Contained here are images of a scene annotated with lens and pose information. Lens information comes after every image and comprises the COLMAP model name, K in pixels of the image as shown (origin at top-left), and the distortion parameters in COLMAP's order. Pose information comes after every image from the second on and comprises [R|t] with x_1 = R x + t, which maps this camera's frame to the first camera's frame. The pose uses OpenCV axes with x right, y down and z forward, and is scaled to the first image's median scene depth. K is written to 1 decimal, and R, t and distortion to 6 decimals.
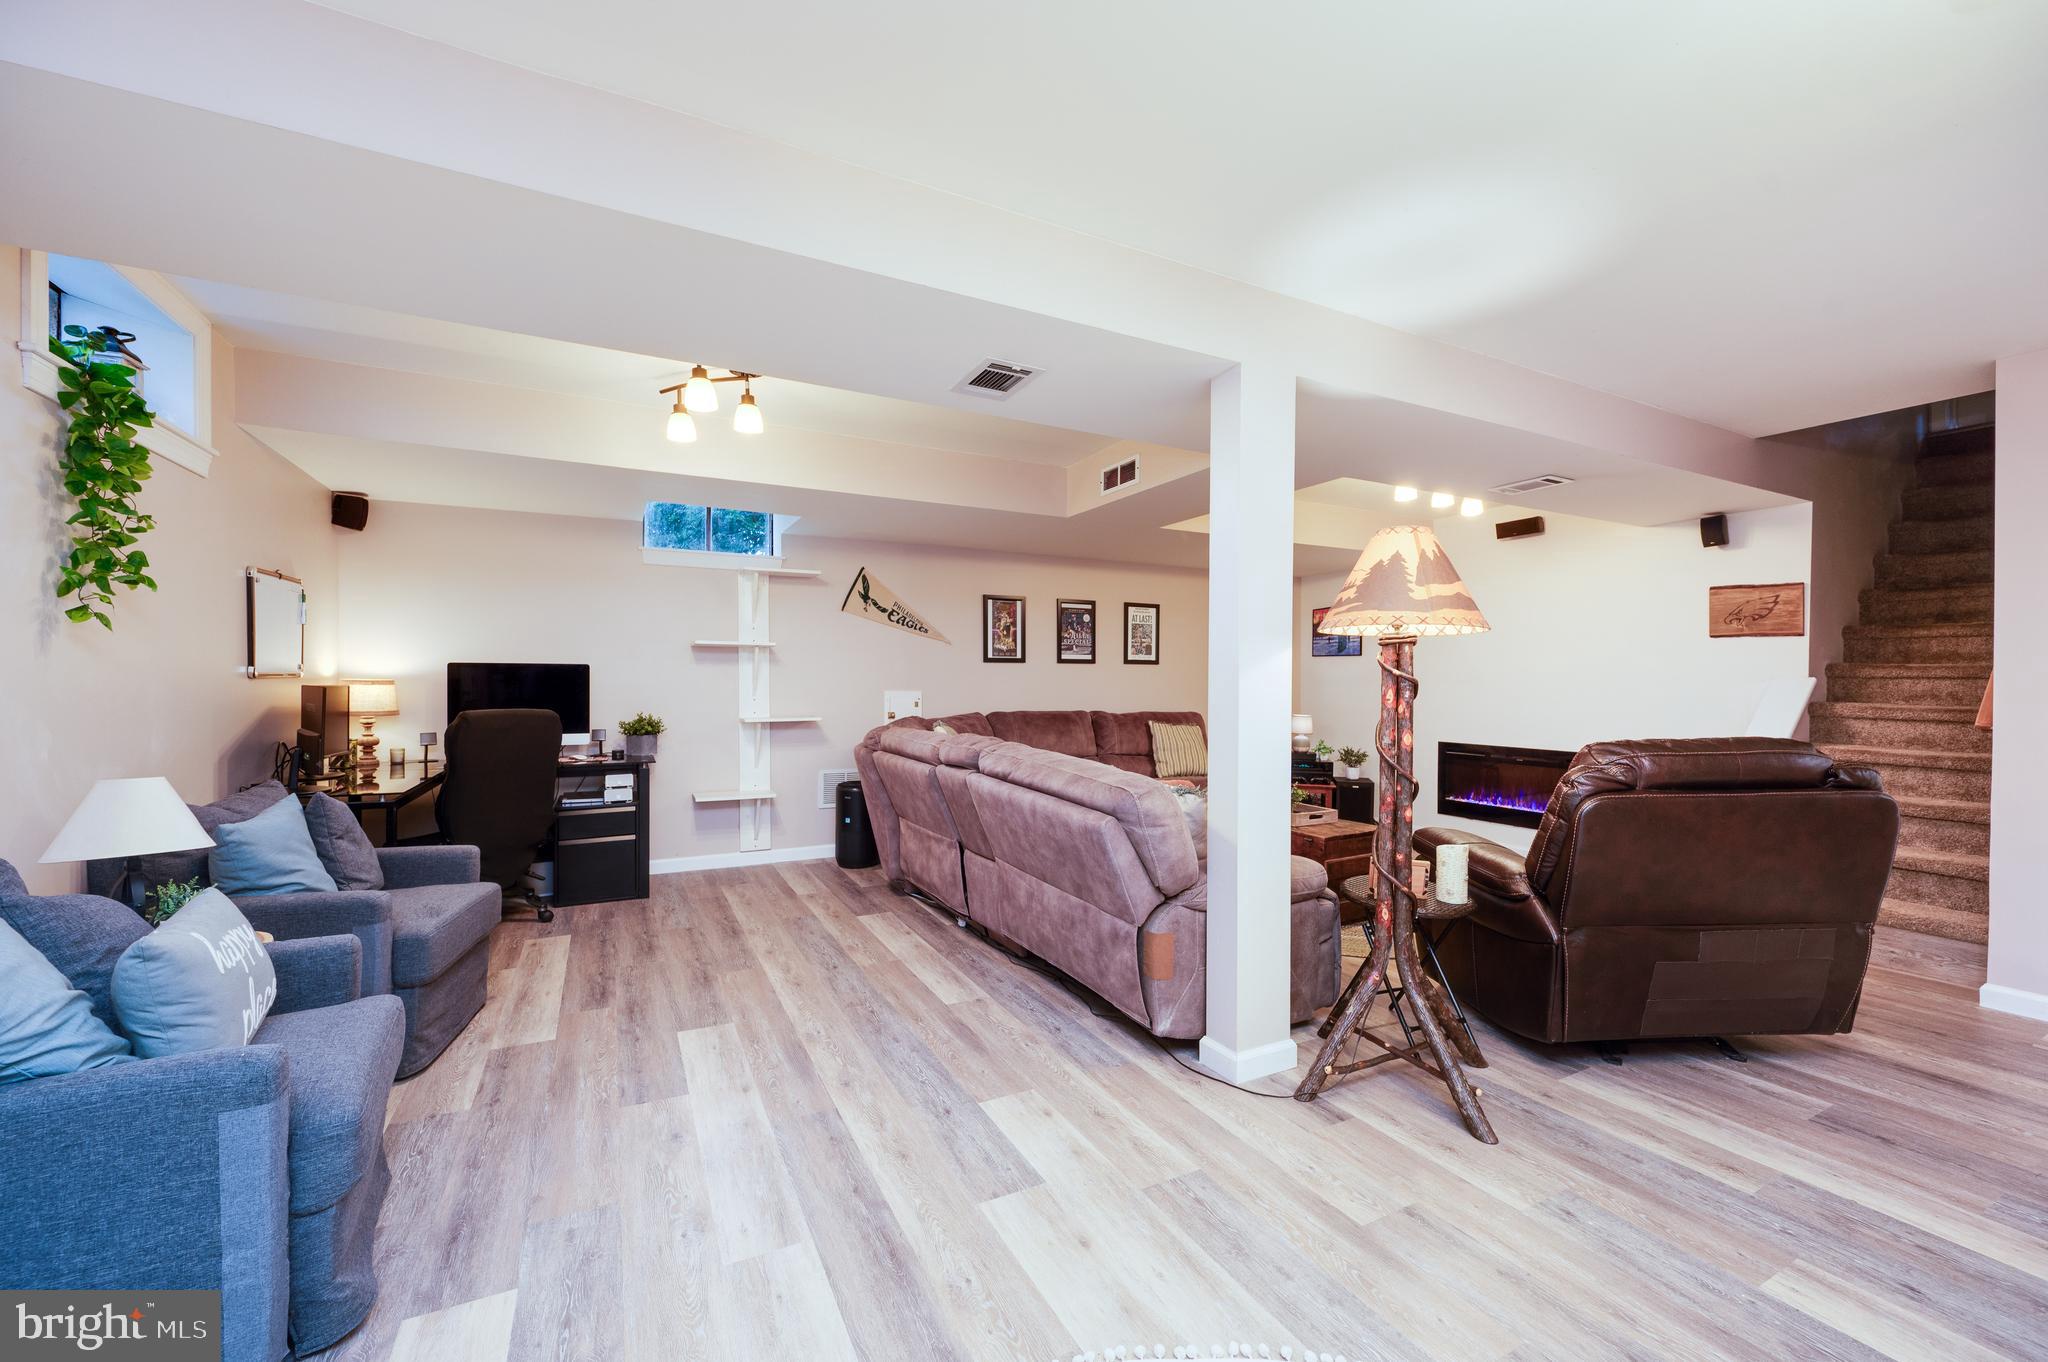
lens RADIAL K [[799.0, 0, 1033.3], [0, 799.0, 687.4], [0, 0, 1]] dist [-0.003621, -0.000440]
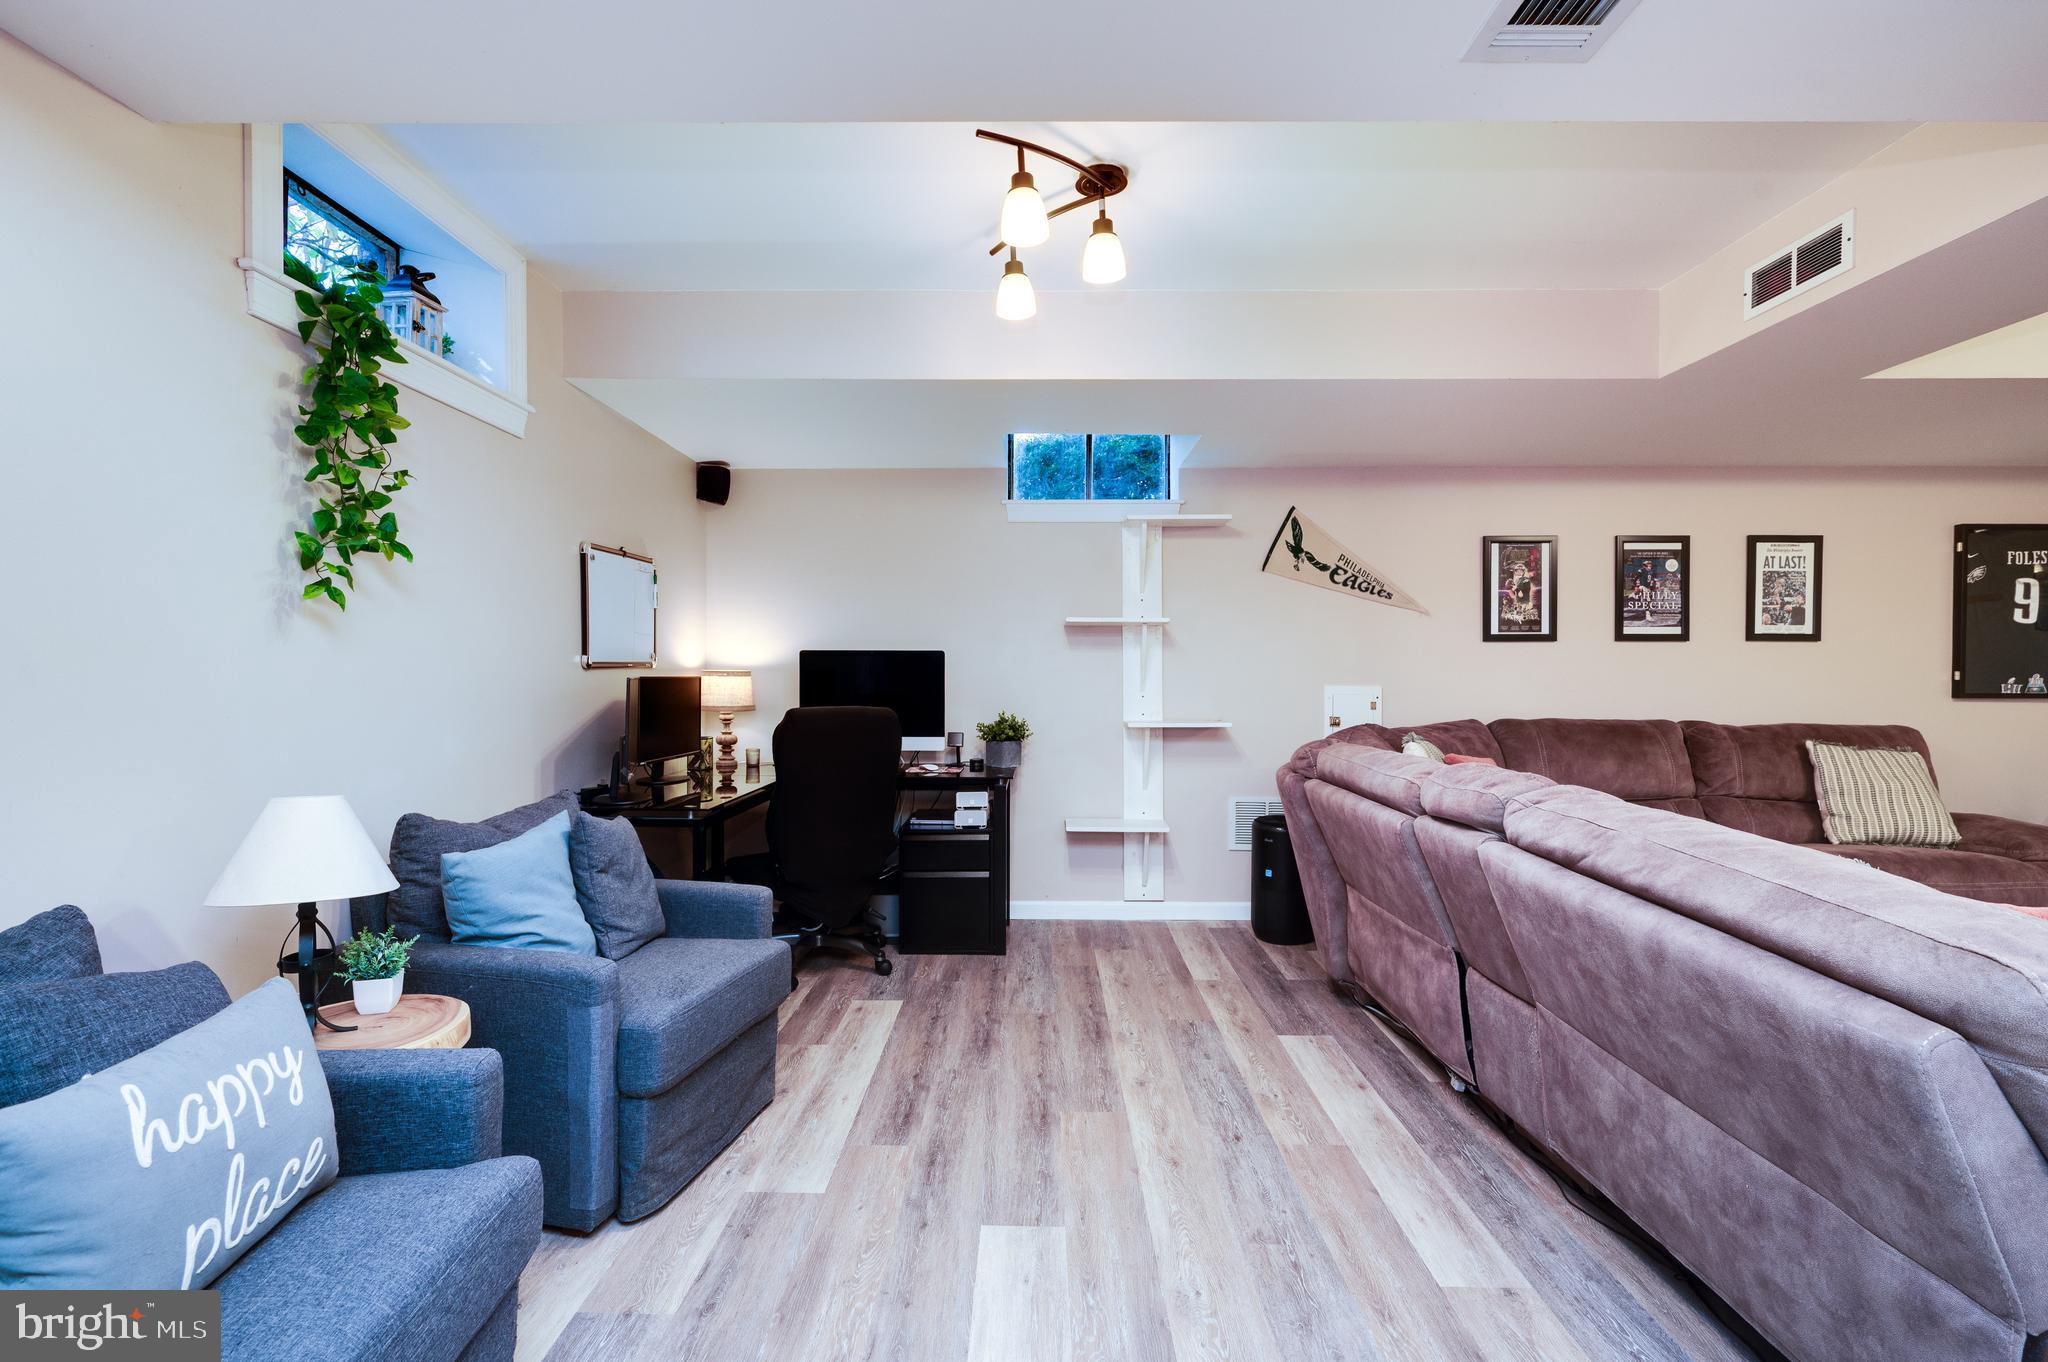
lens RADIAL K [[928.4, 0, 1035.7], [0, 928.4, 685.2], [0, 0, 1]] dist [-0.001011, -0.000009]
pose [[0.883187, 0.004123, -0.469003, -0.042554], [-0.001756, 0.999983, 0.005482, 0.000401], [0.469018, -0.004018, 0.883180, 0.242484]]
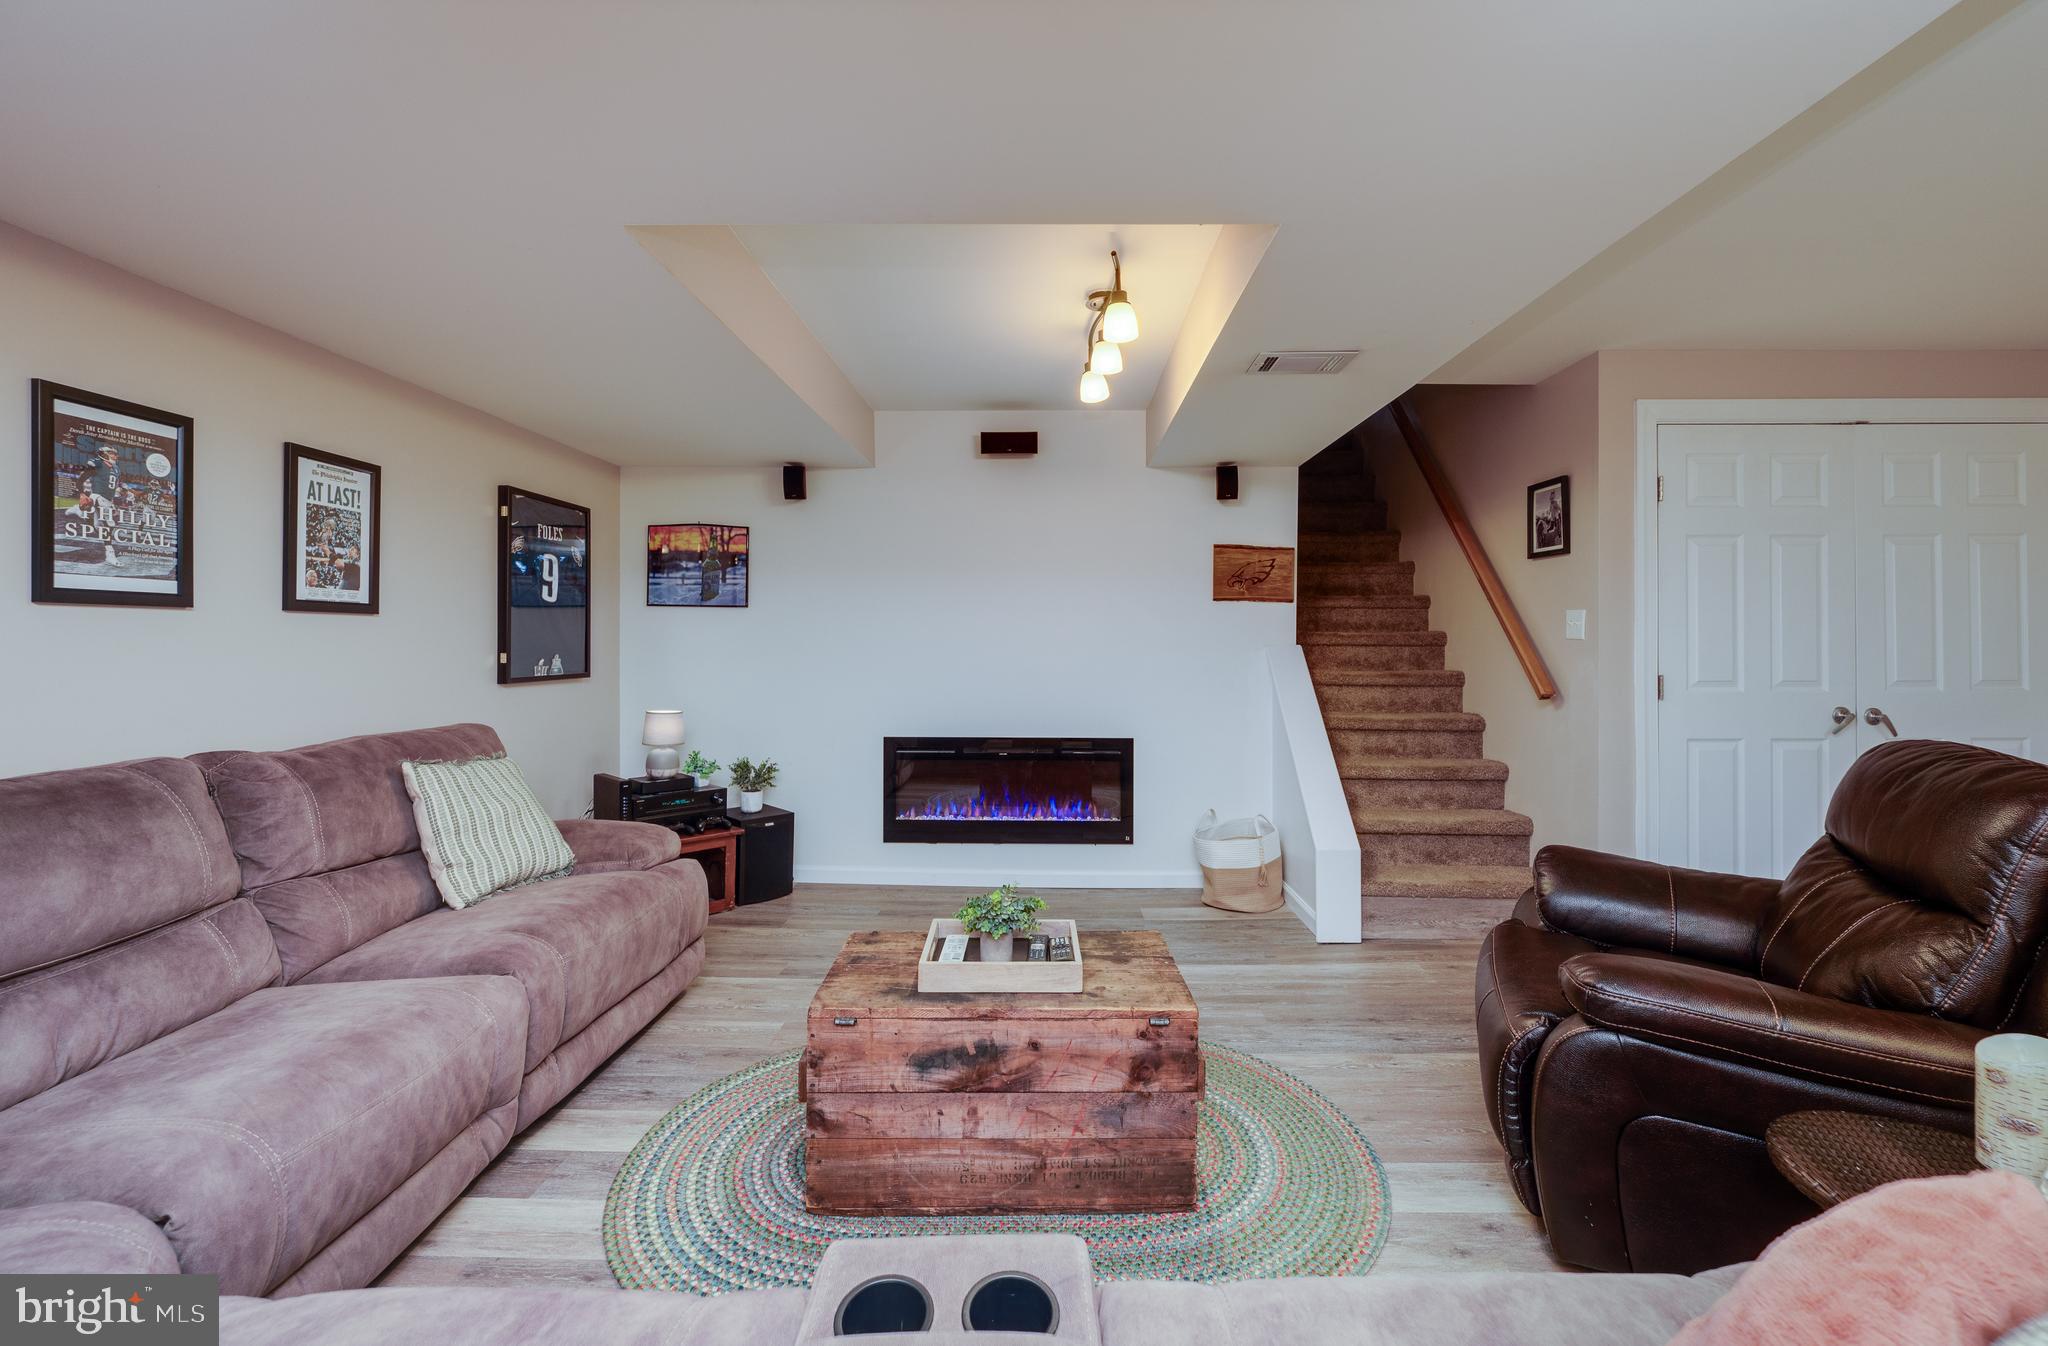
lens RADIAL K [[849.9, 0, 1043.8], [0, 849.9, 632.4], [0, 0, 1]] dist [-0.002252, 0.000178]
pose [[0.470445, 0.004501, 0.882418, -0.101669], [0.006386, 0.999943, -0.008505, -0.021503], [-0.882406, 0.009637, 0.470390, 0.795086]]
